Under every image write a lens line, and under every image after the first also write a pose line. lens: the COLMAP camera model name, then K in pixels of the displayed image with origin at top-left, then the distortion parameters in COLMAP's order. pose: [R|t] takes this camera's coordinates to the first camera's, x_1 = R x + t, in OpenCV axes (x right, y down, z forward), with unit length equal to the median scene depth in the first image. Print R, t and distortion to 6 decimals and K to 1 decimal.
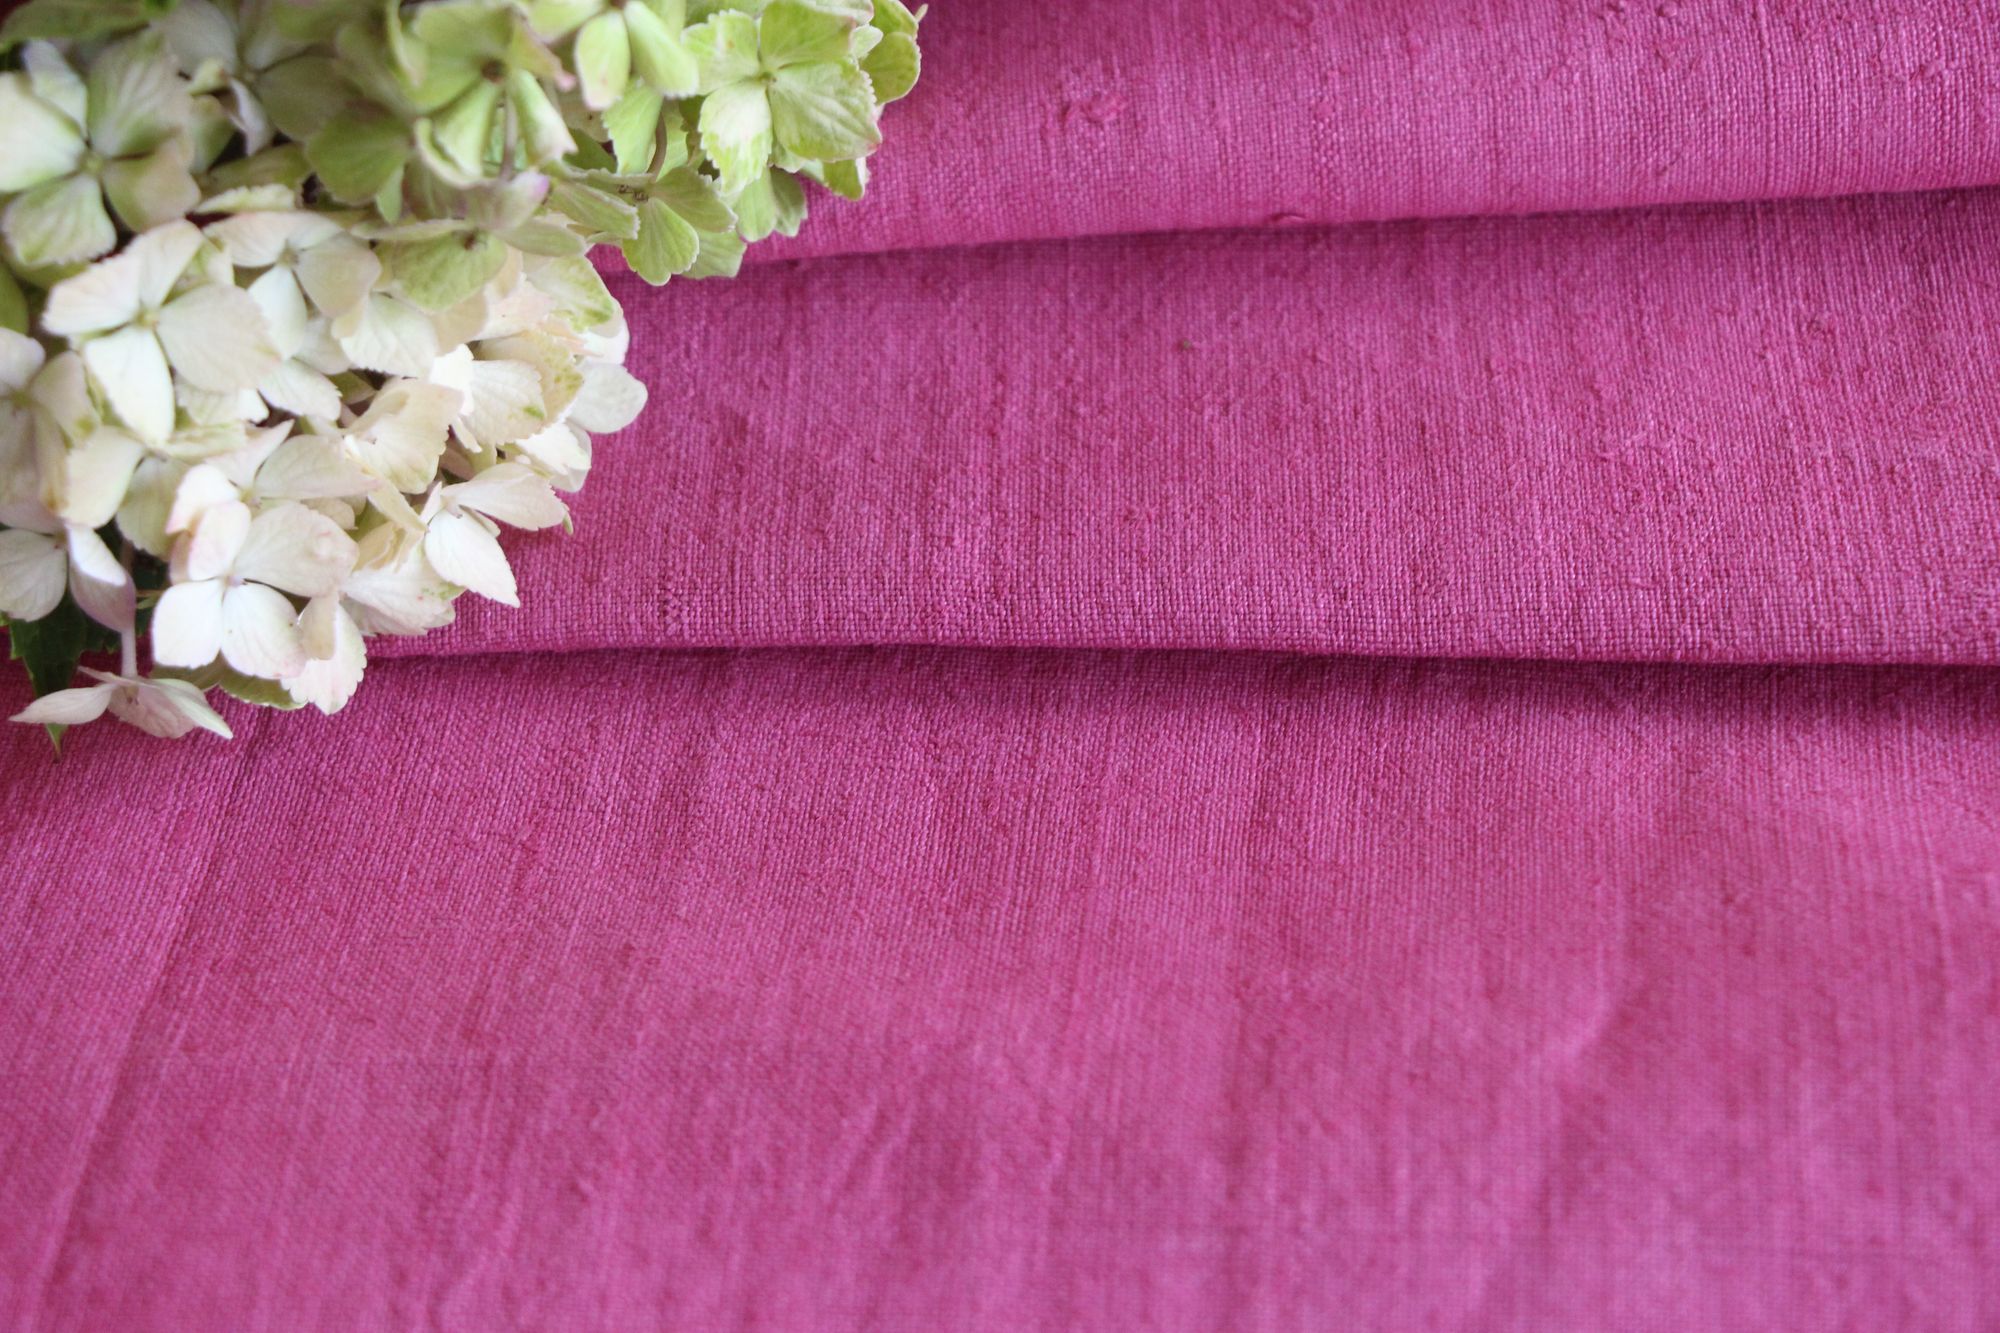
lens RADIAL K [[4605.1, 0, 1038.2], [0, 4605.1, 742.1], [0, 0, 1]] dist [0.085153, 0.561474]
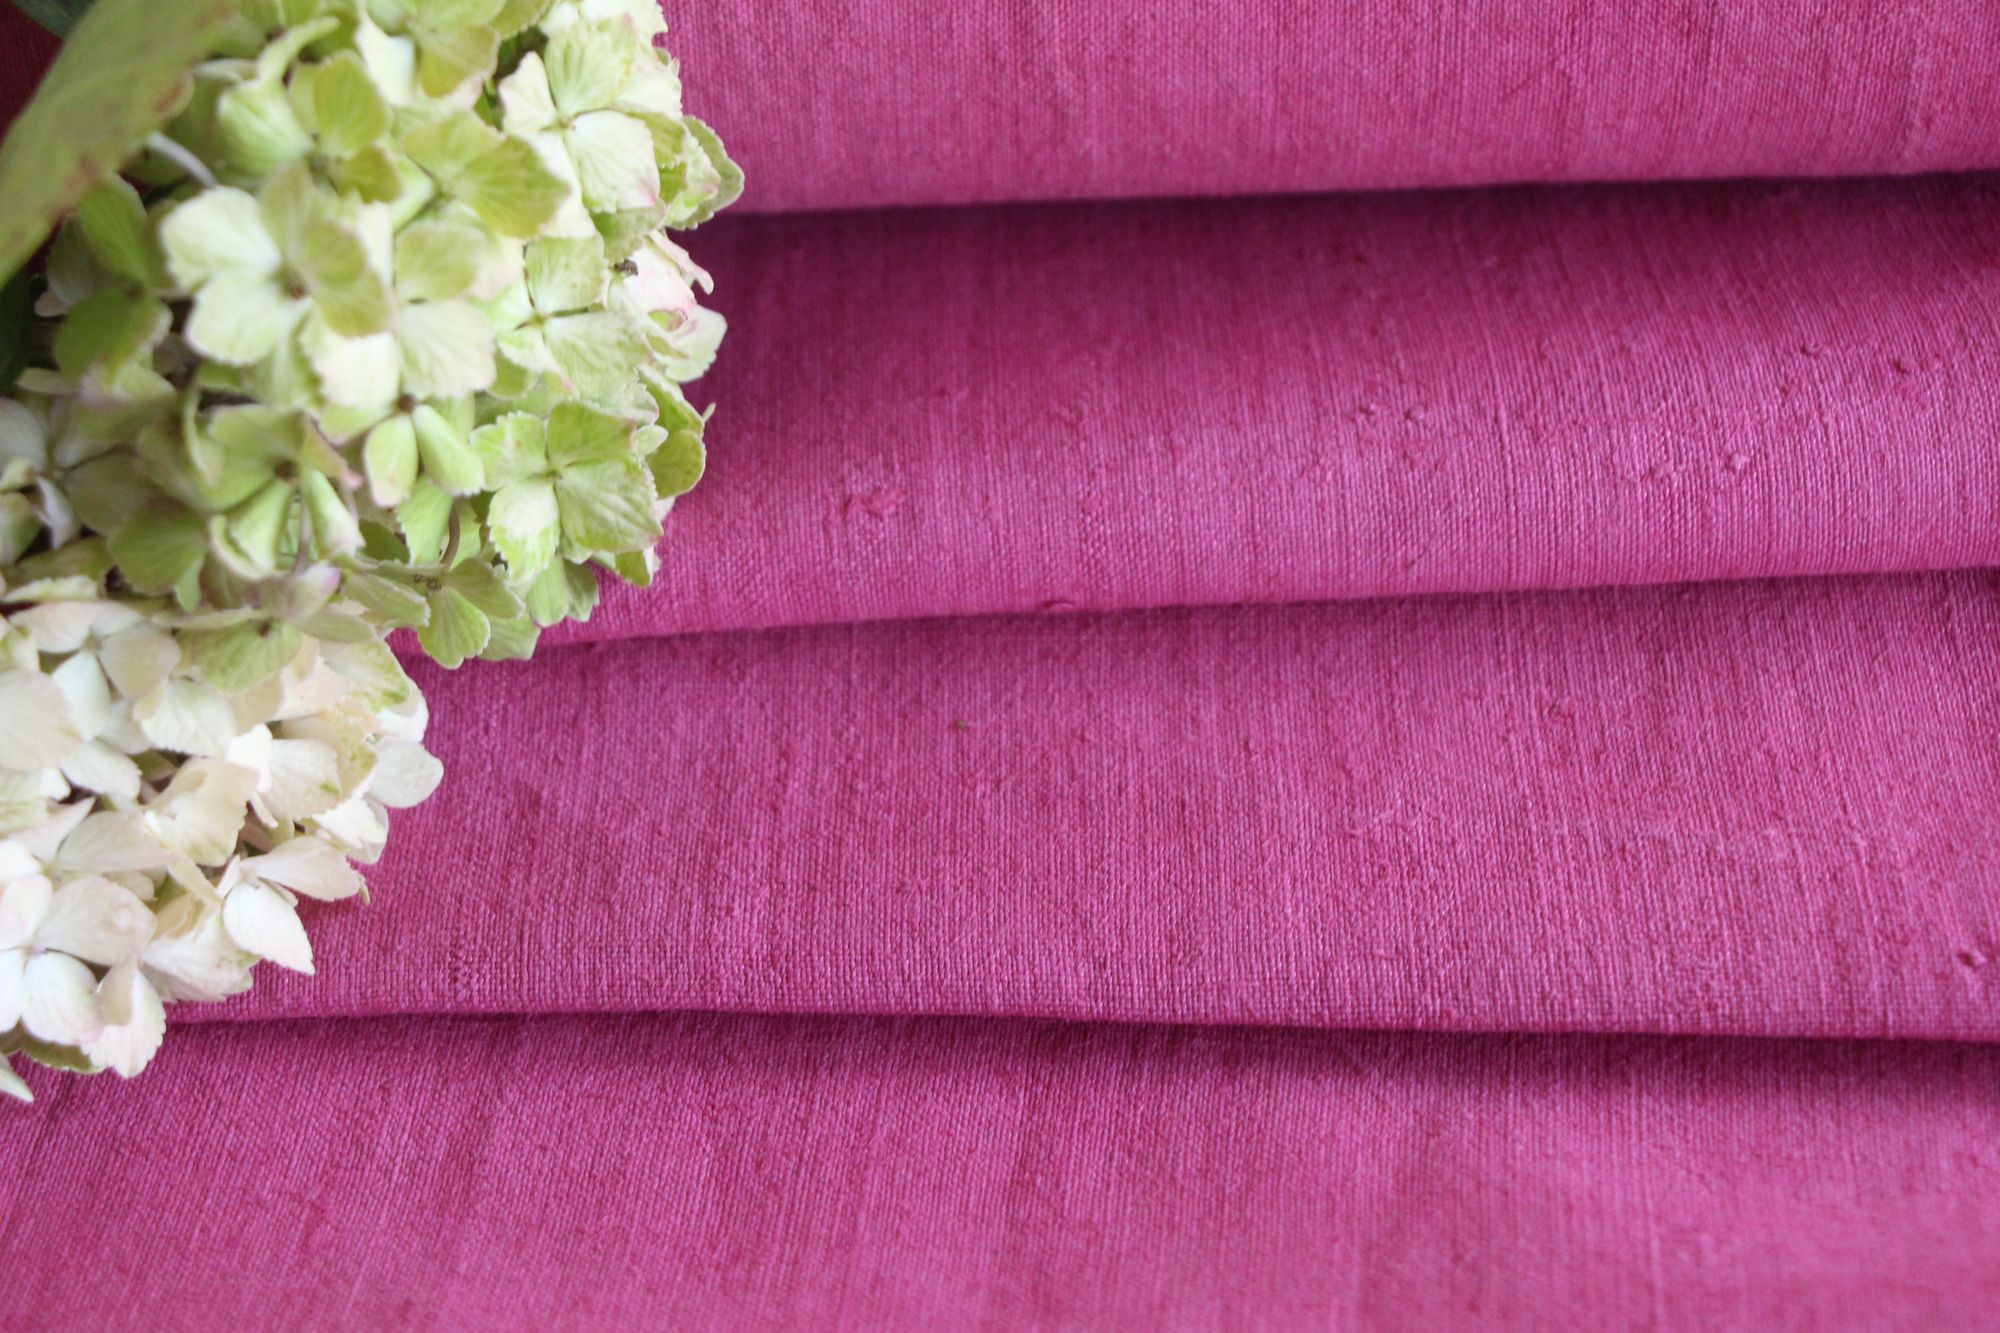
lens RADIAL K [[4605.1, 0, 1038.2], [0, 4605.1, 742.1], [0, 0, 1]] dist [0.085153, 0.561474]
pose [[0.999812, 0.003906, 0.019014, 0.030885], [-0.002472, 0.997192, -0.074841, -0.003777], [-0.019253, 0.074780, 0.997014, -0.049304]]
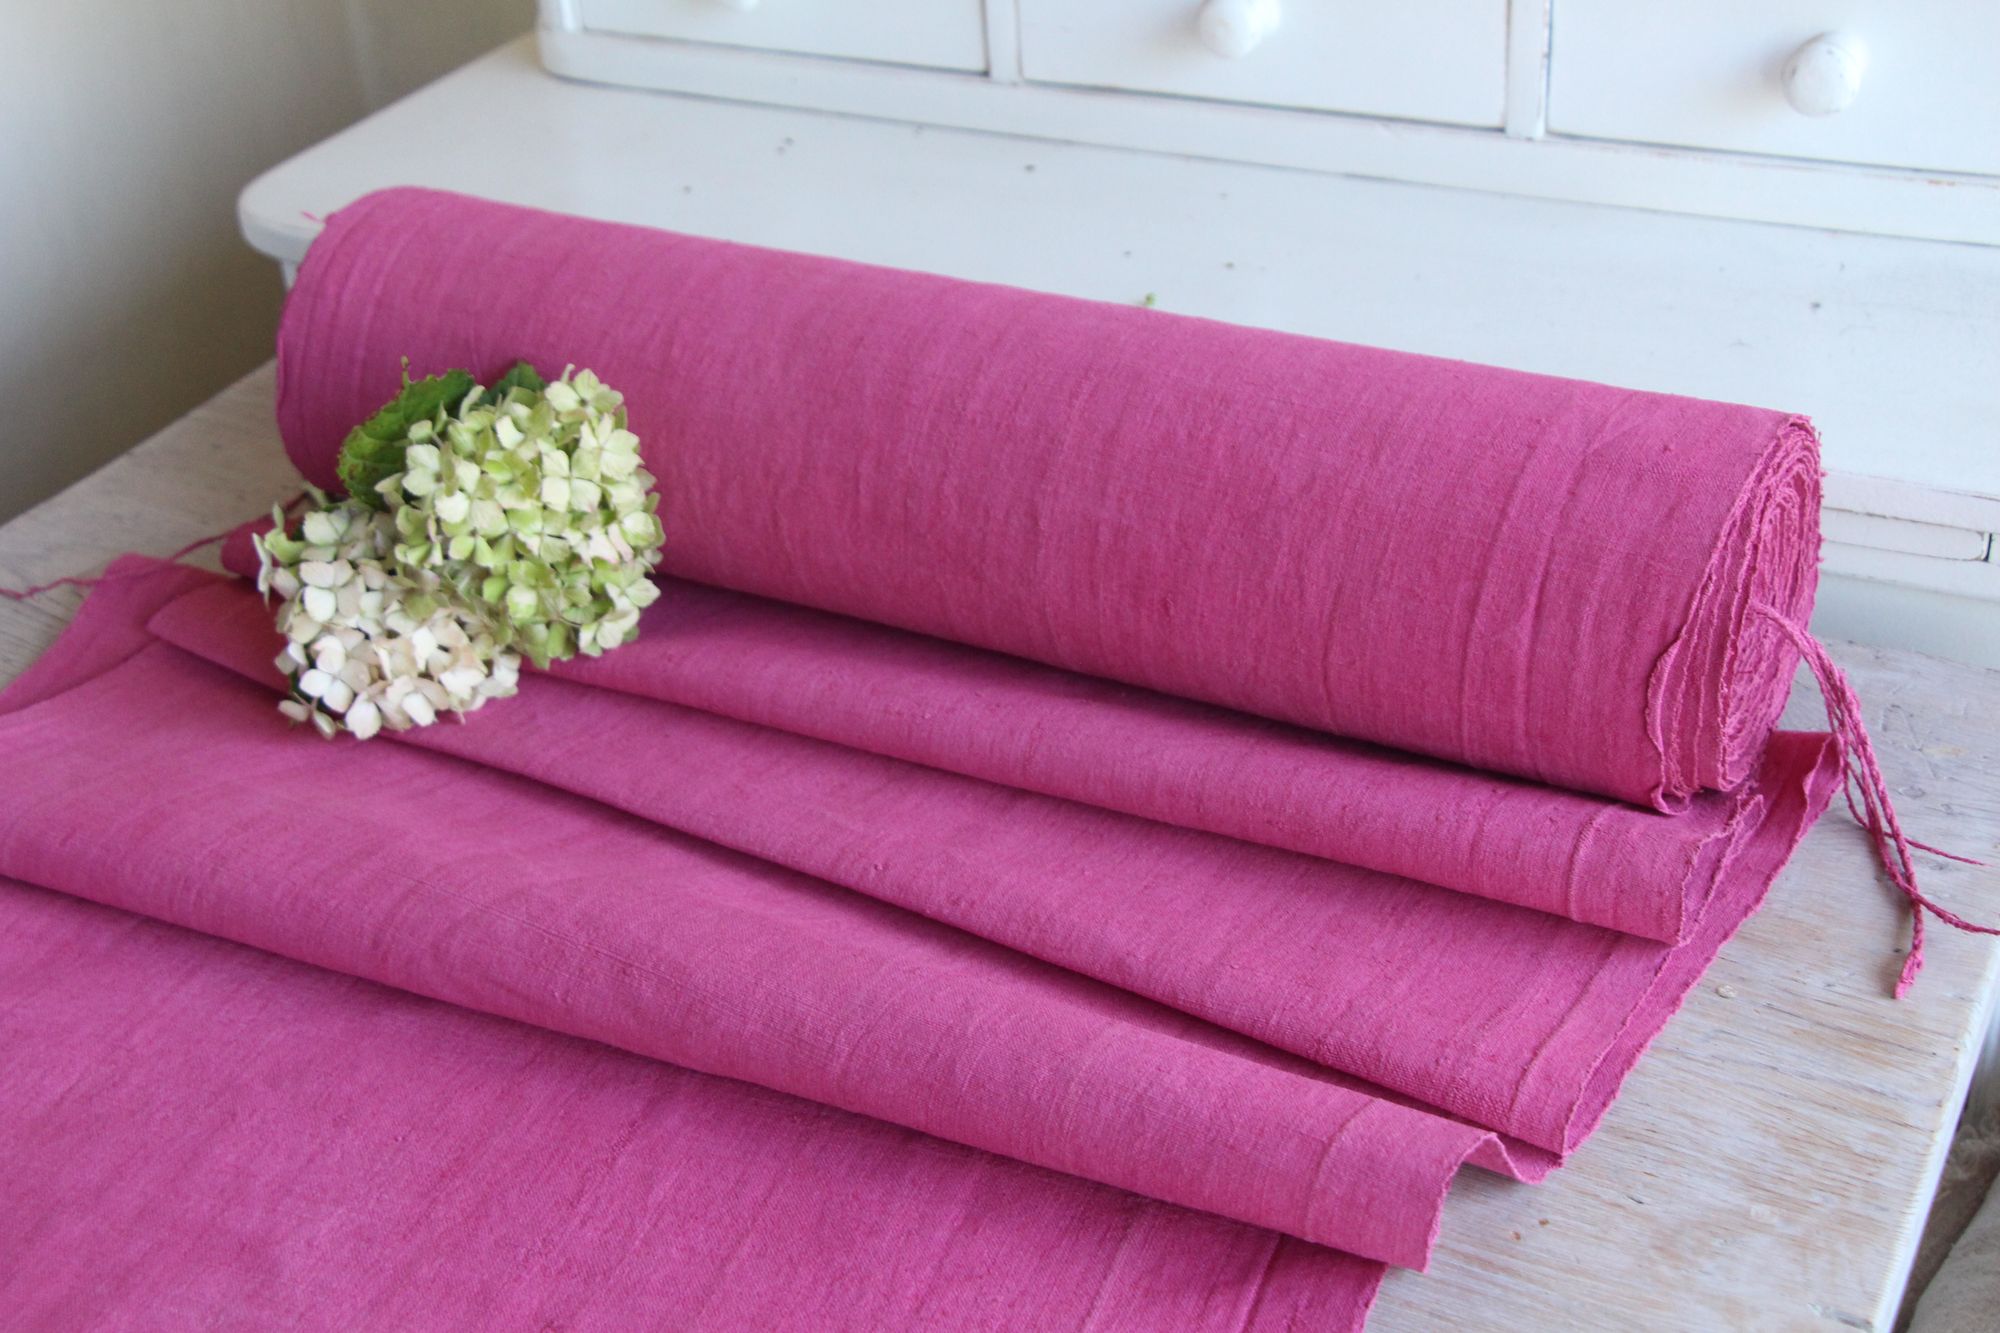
lens RADIAL K [[2626.5, 0, 995.8], [0, 2626.5, 719.5], [0, 0, 1]] dist [-0.088780, 0.485349]
pose [[0.869120, 0.258312, -0.421789, 0.978762], [-0.389674, 0.882812, -0.262293, 0.282404], [0.304607, 0.392325, 0.867926, -0.445740]]
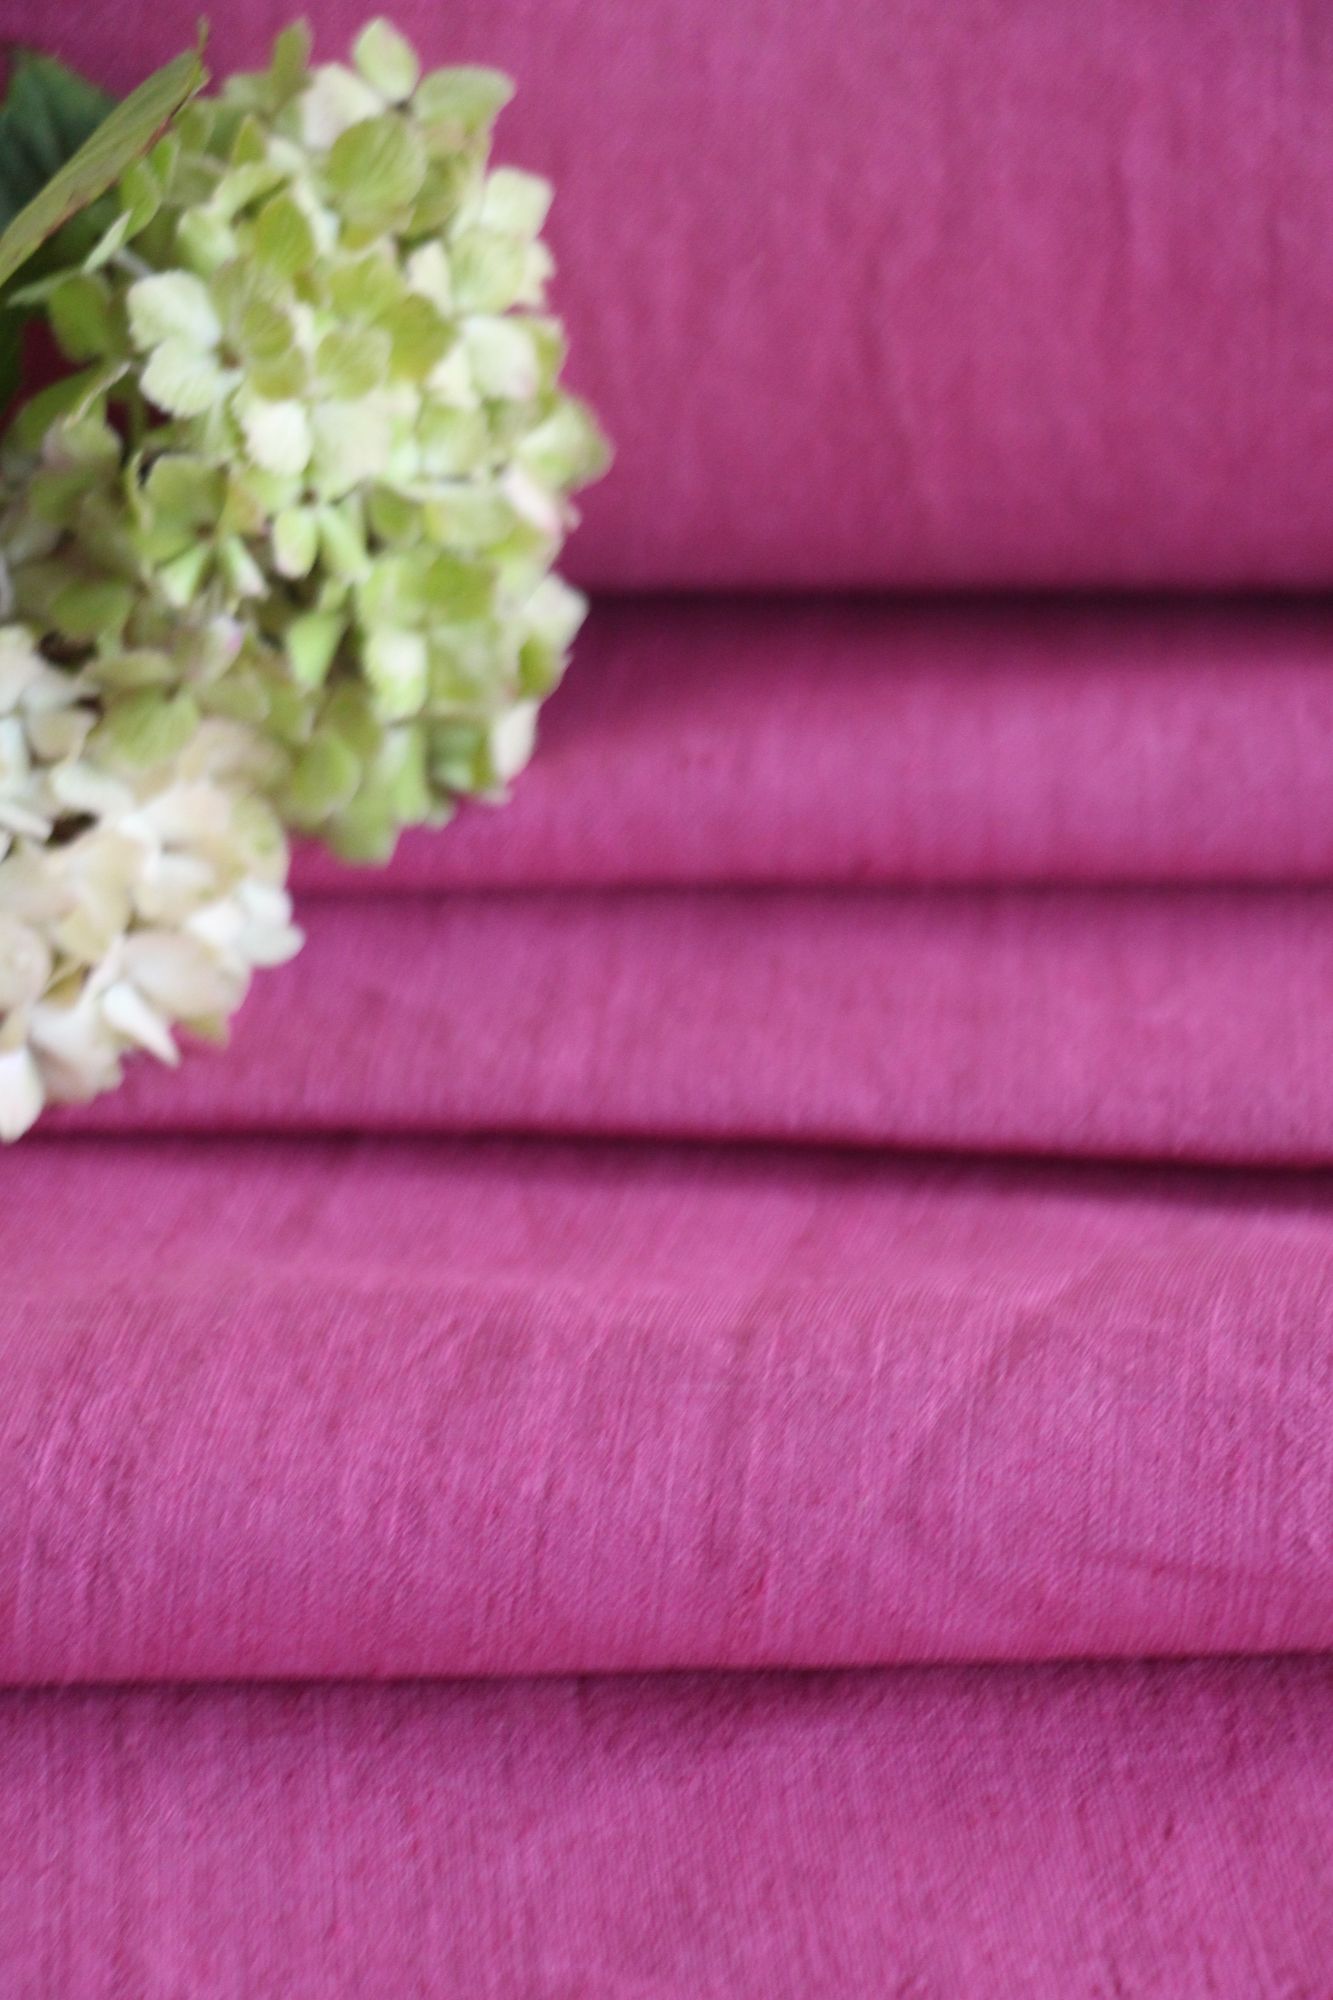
lens RADIAL K [[7961.5, 0, 657.7], [0, 7961.5, 1104.1], [0, 0, 1]] dist [0.545167, 0.271135]
pose [[0.997576, 0.053364, -0.044663, 0.095464], [-0.066110, 0.927131, -0.368860, 0.696927], [0.021725, 0.370919, 0.928411, -0.833989]]
